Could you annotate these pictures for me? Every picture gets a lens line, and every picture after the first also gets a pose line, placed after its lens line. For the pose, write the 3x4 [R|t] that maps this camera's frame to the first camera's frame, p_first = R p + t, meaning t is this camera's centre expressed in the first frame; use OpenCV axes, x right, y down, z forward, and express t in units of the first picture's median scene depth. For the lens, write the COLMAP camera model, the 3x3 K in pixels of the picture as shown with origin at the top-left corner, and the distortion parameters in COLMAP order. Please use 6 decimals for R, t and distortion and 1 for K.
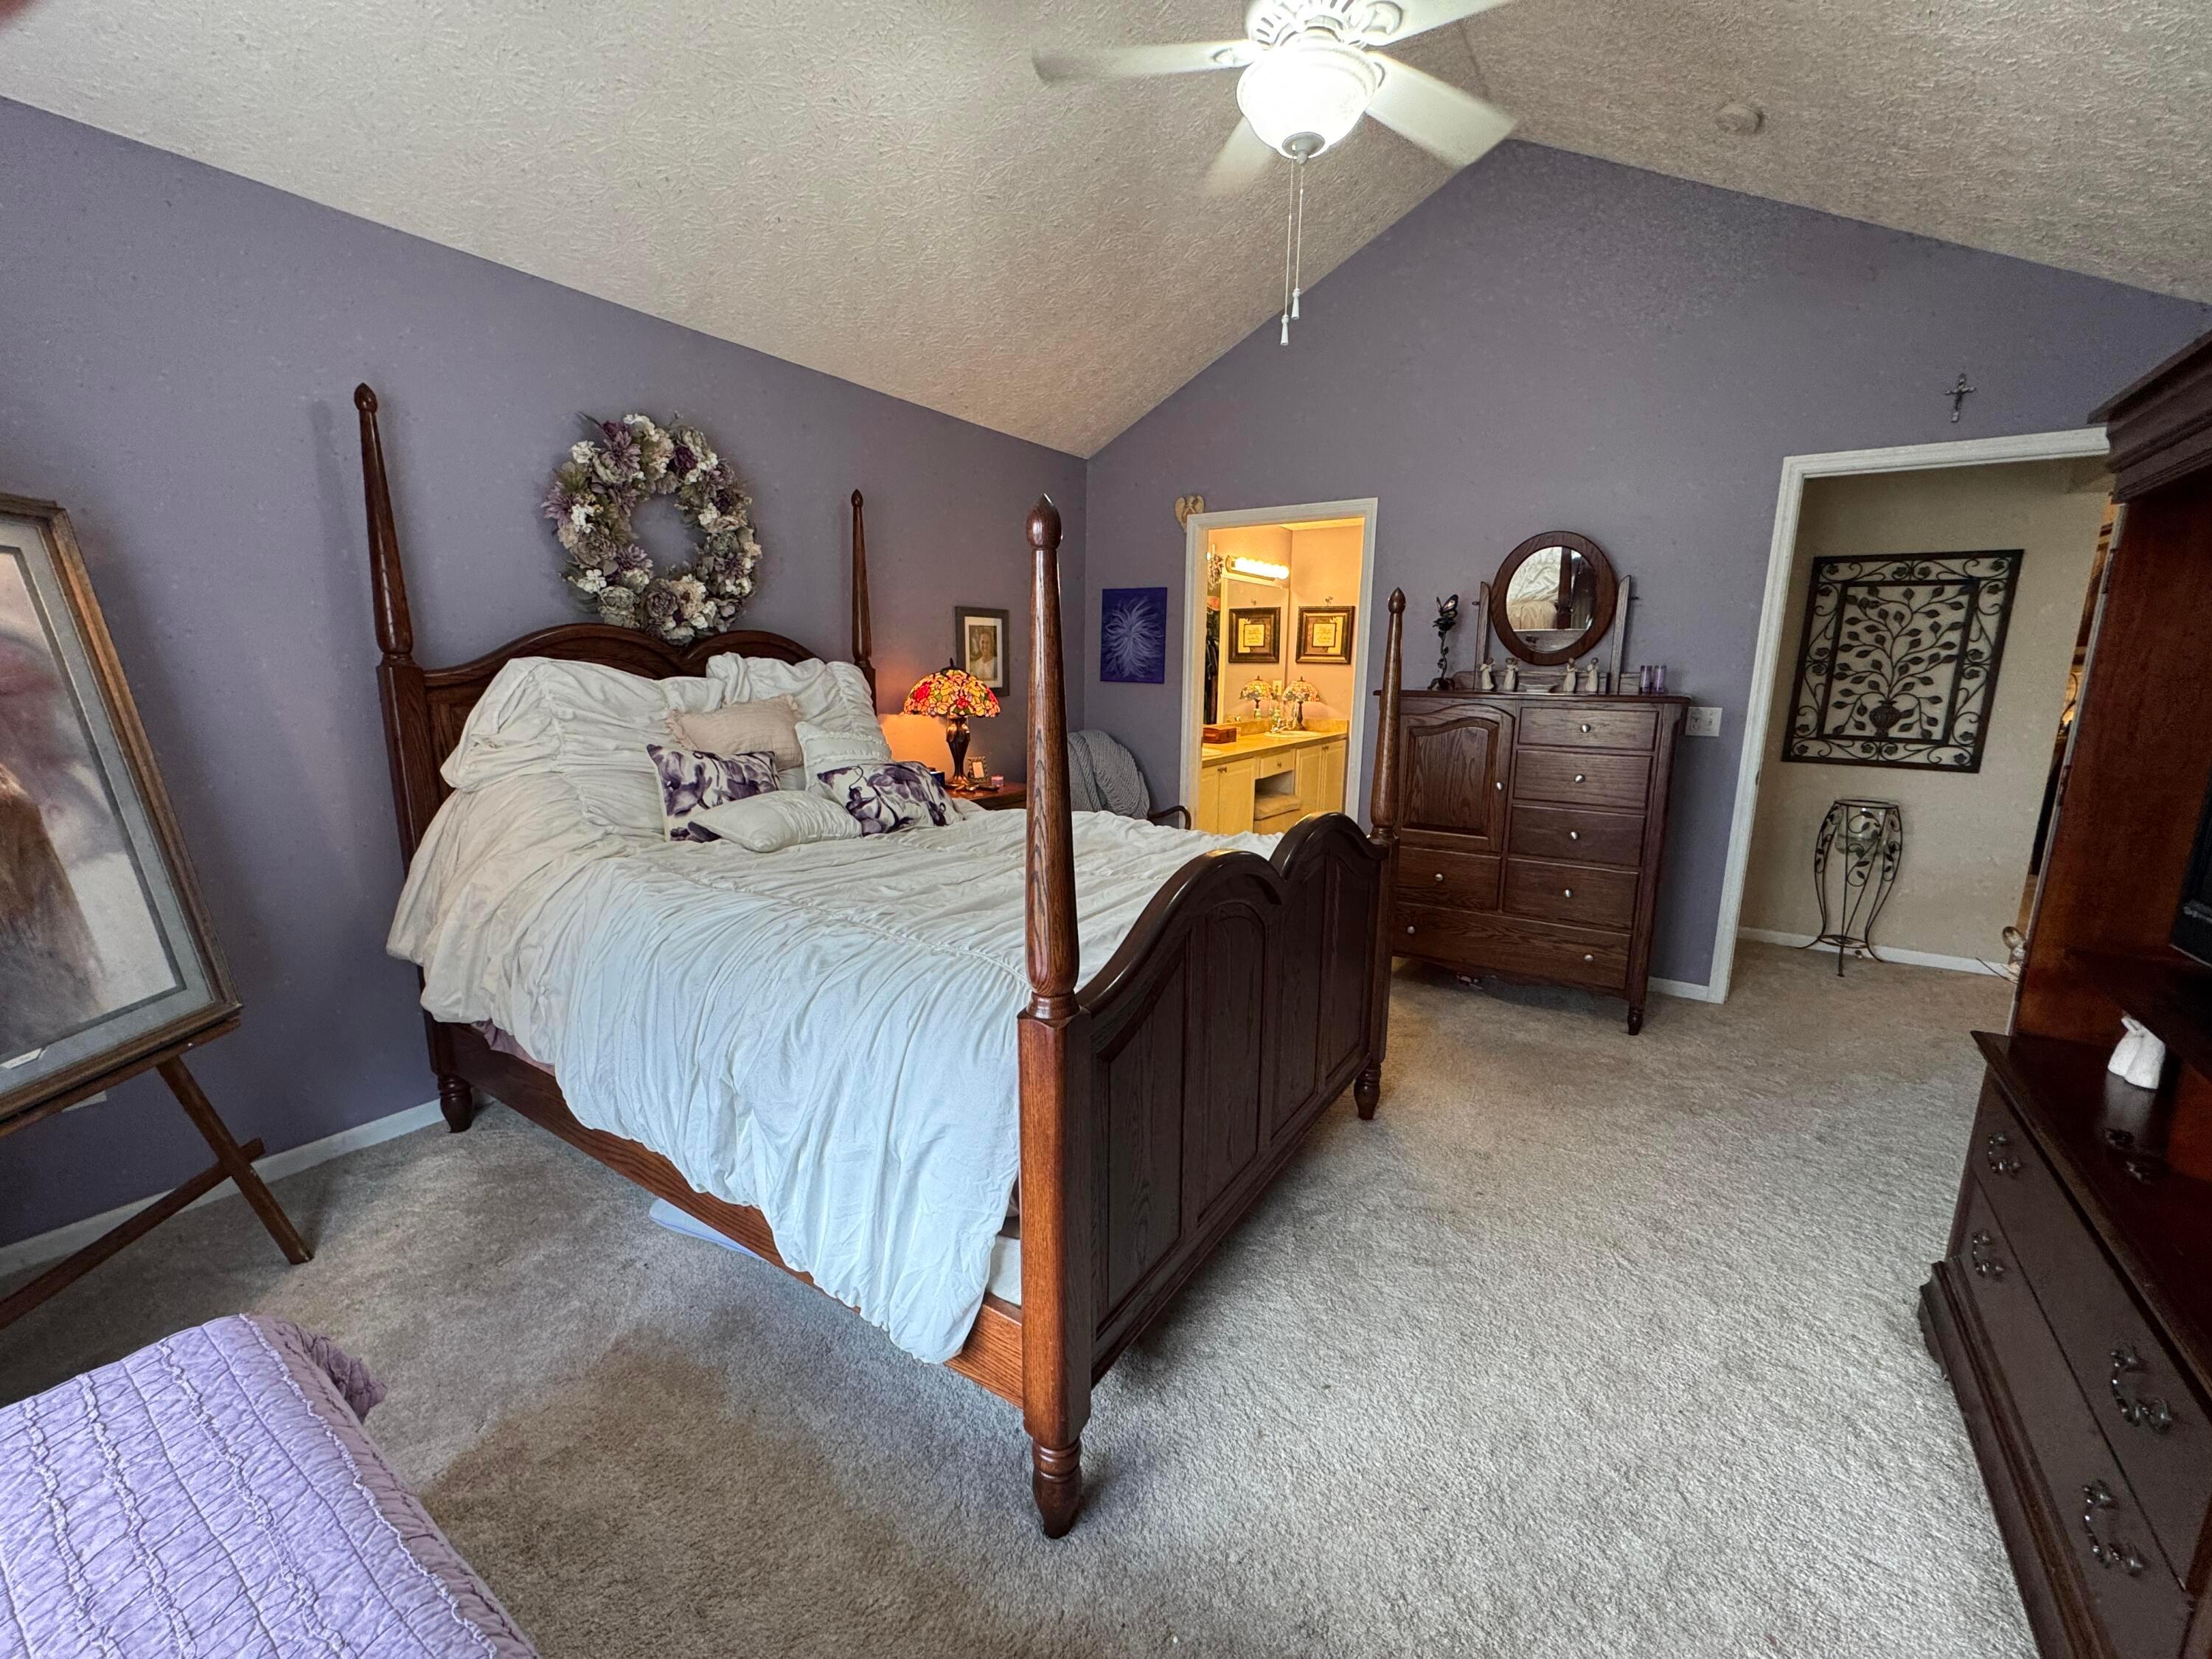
lens RADIAL K [[885.1, 0, 1110.8], [0, 885.1, 829.0], [0, 0, 1]] dist [-0.002183, 0.000189]
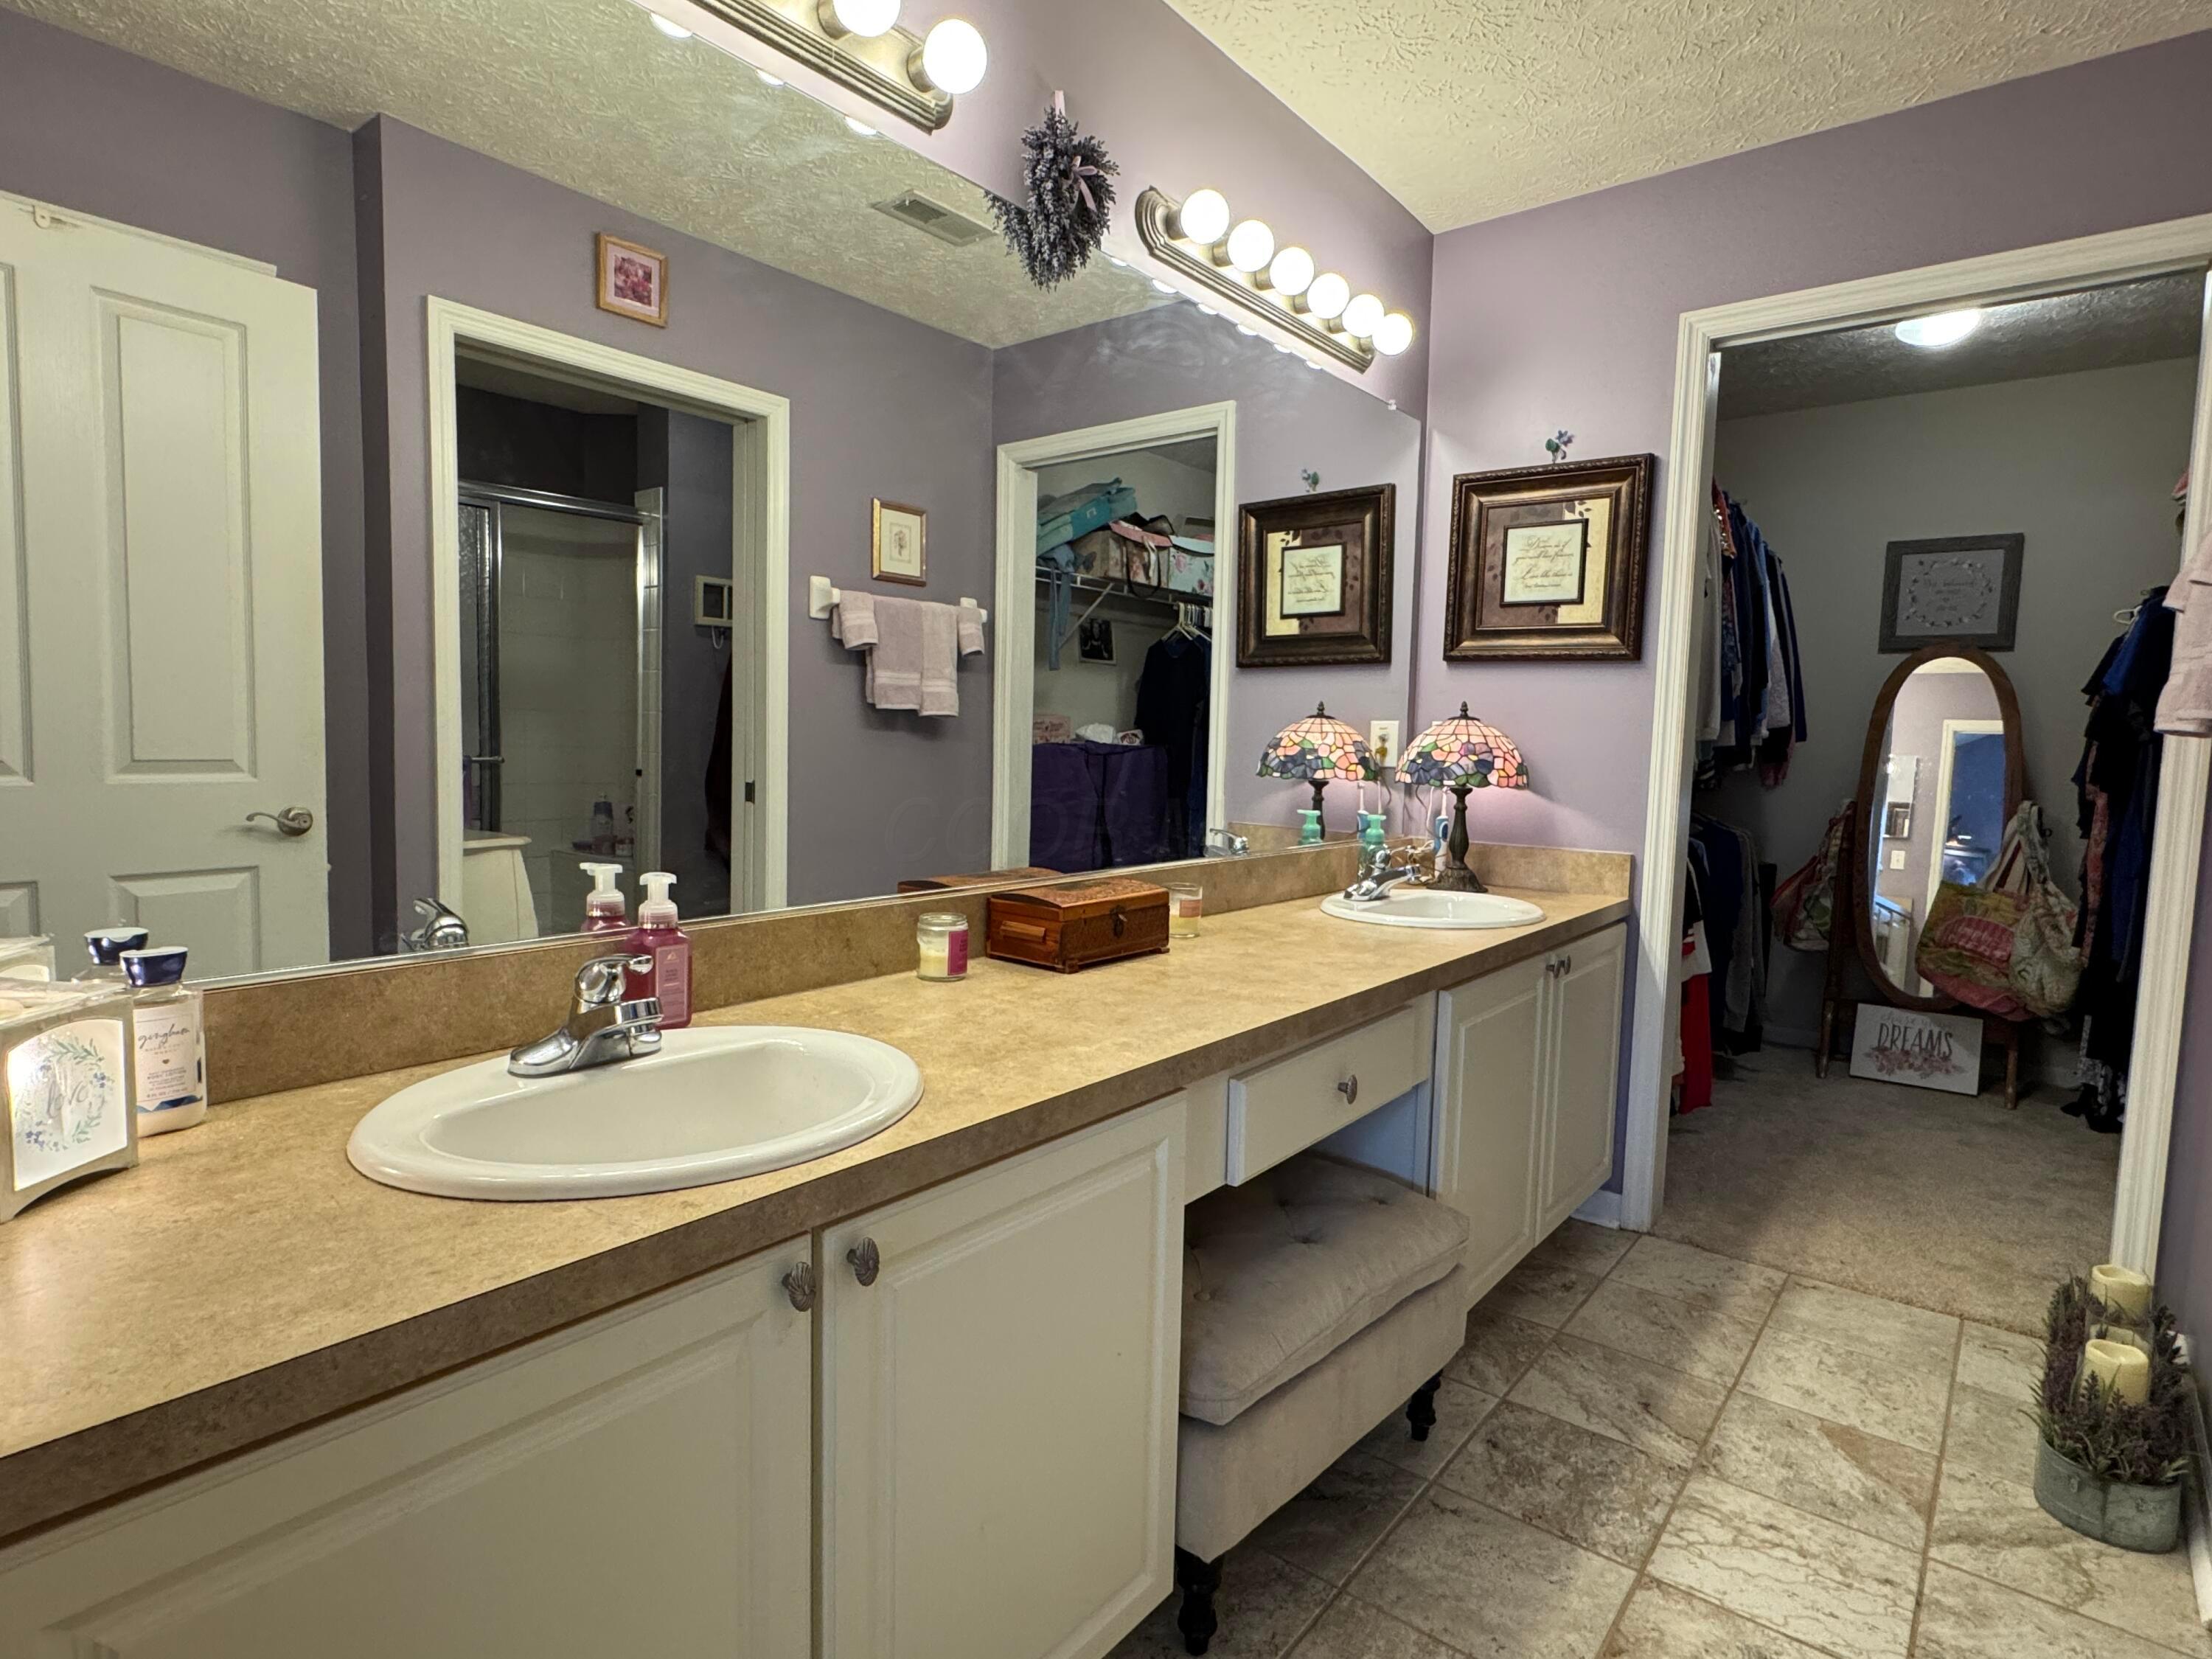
lens RADIAL K [[1197.0, 0, 1101.4], [0, 1197.0, 832.2], [0, 0, 1]] dist [-0.006872, 0.003200]
pose [[0.995962, 0.022321, -0.086956, 0.128399], [-0.032432, 0.992643, -0.116651, -0.078086], [0.083713, 0.119000, 0.989359, 0.590388]]
